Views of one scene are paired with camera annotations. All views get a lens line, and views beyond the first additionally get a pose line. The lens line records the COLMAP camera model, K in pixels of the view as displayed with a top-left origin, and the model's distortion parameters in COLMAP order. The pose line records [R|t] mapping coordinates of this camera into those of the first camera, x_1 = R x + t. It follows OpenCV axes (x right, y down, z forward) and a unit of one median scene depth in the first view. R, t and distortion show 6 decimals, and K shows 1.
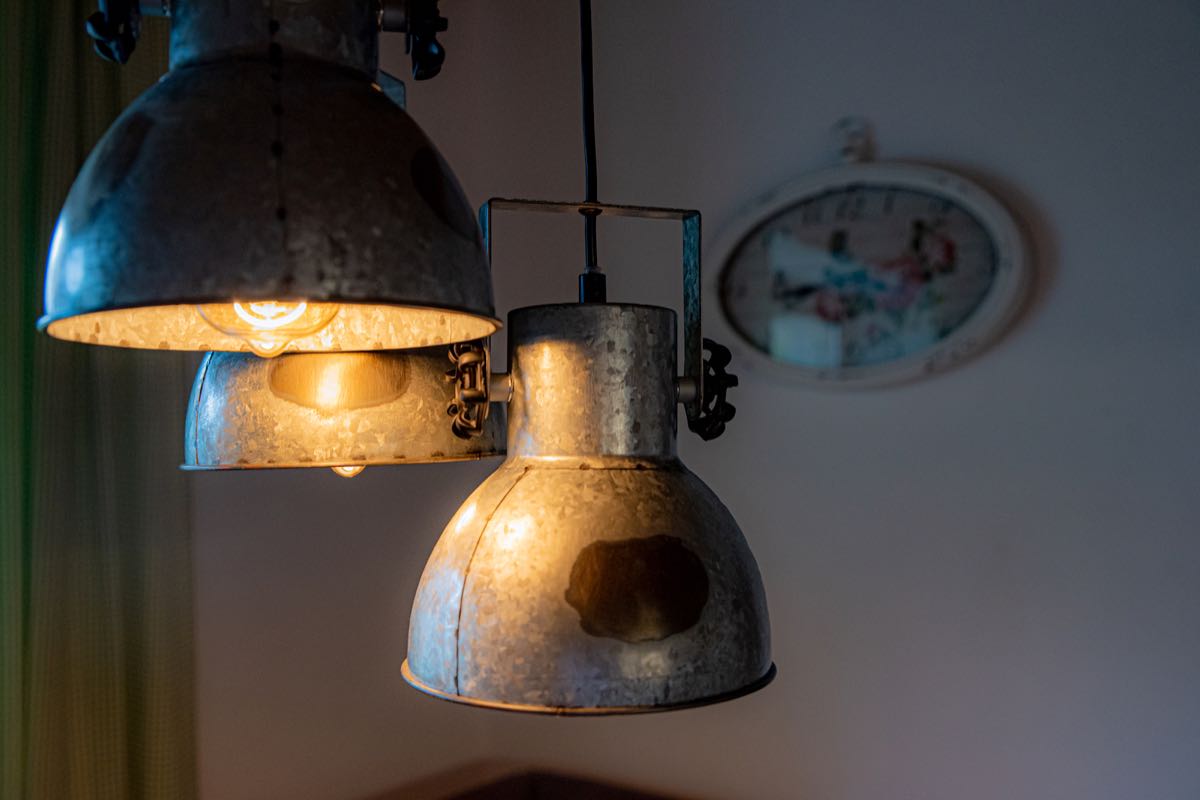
lens RADIAL K [[1192.0, 0, 599.9], [0, 1192.0, 394.1], [0, 0, 1]] dist [-0.015082, 0.000000]
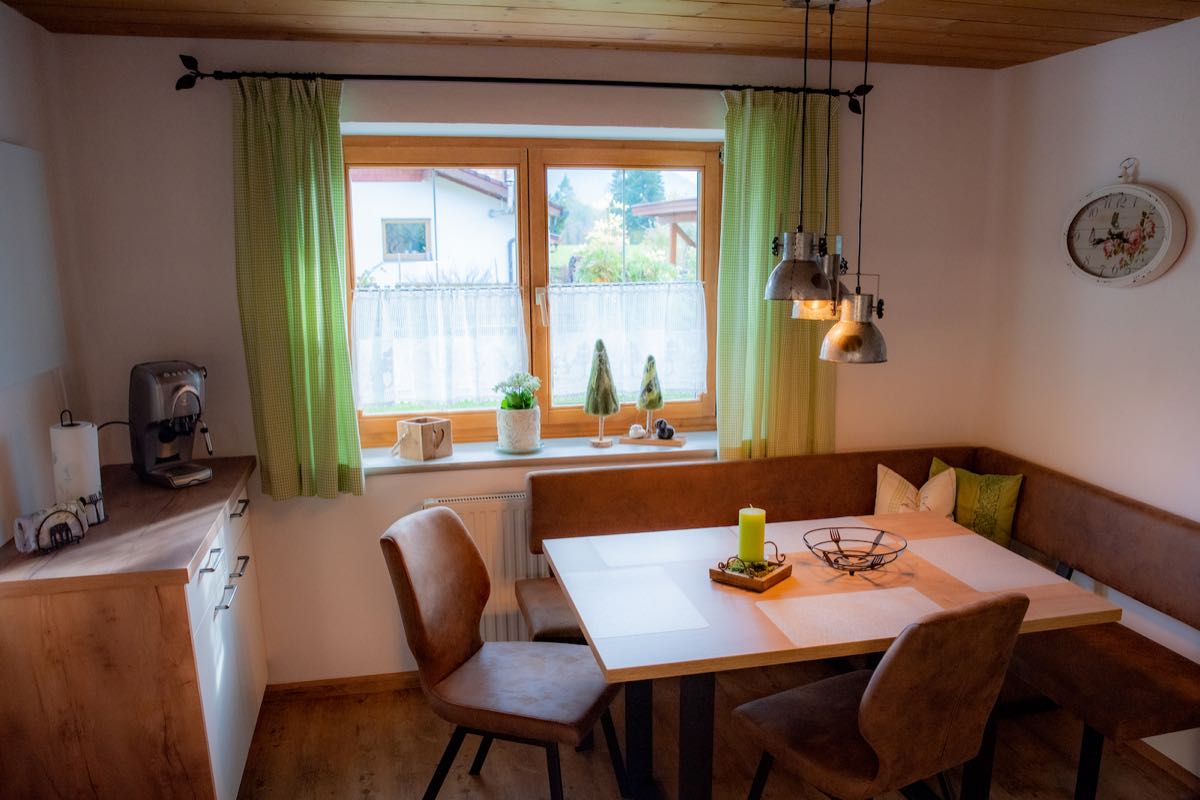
lens RADIAL K [[861.3, 0, 600.2], [0, 861.3, 396.5], [0, 0, 1]] dist [-0.003722, 0.002790]
pose [[0.804989, 0.098386, -0.585075, 1.278732], [0.003691, 0.985305, 0.170766, -0.260754], [0.593279, -0.139624, 0.792796, -2.641331]]
